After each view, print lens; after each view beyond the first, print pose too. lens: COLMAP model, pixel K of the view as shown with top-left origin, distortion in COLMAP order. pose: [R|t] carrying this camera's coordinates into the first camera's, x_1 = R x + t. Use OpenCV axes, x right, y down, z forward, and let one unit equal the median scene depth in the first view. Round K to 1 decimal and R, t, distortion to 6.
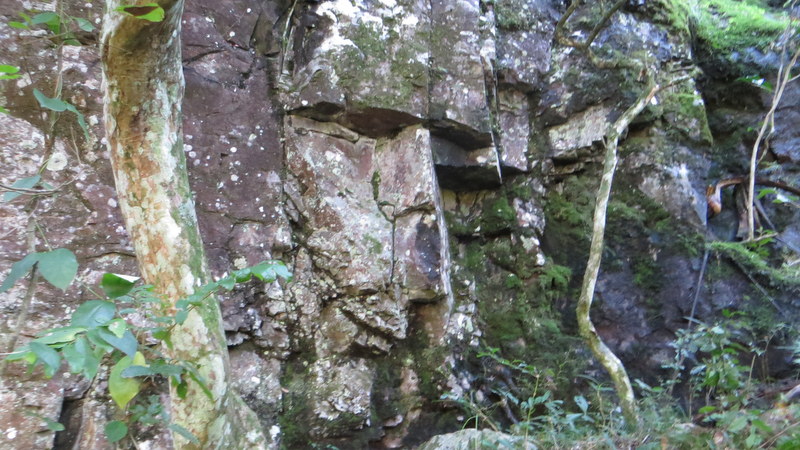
lens RADIAL K [[743.0, 0, 400.0], [0, 743.0, 225.0], [0, 0, 1]] dist [-0.012563, -0.012276]
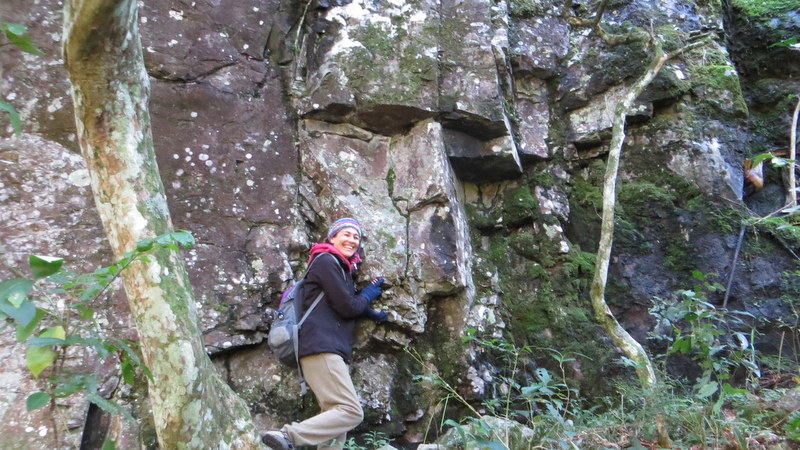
lens RADIAL K [[743.0, 0, 400.0], [0, 743.0, 225.0], [0, 0, 1]] dist [-0.012563, -0.012276]
pose [[0.987508, -0.061386, -0.145119, 0.124453], [0.057339, 0.997845, -0.031914, 0.038286], [0.146765, 0.023195, 0.988899, 0.009557]]
